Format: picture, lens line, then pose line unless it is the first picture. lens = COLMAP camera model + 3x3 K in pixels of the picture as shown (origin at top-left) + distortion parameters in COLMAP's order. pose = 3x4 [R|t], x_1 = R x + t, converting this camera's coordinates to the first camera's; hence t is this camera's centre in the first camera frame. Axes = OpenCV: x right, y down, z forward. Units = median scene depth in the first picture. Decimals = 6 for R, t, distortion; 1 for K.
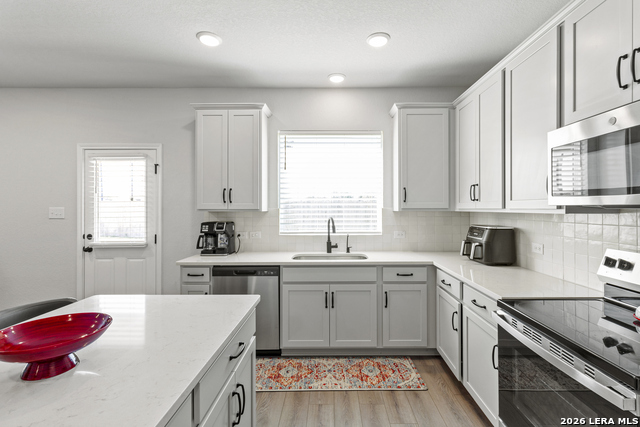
lens RADIAL K [[297.2, 0, 320.9], [0, 297.2, 209.0], [0, 0, 1]] dist [-0.001838, 0.000935]
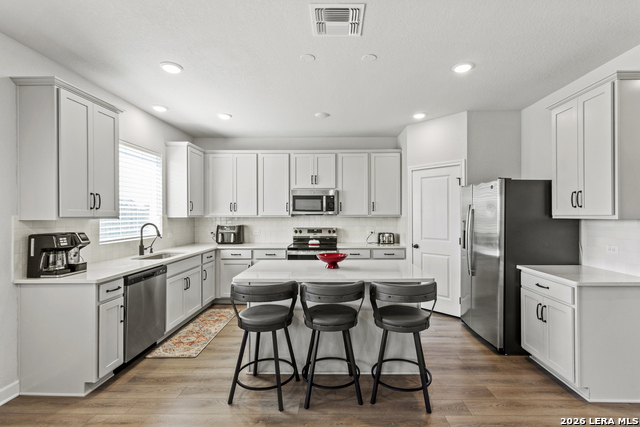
lens RADIAL K [[297.2, 0, 329.7], [0, 297.2, 215.0], [0, 0, 1]] dist [-0.001838, 0.000935]
pose [[0.018370, -0.000583, 0.999831, -1.314601], [0.003017, 0.999995, 0.000528, -0.003193], [-0.999827, 0.003007, 0.018371, 0.324311]]
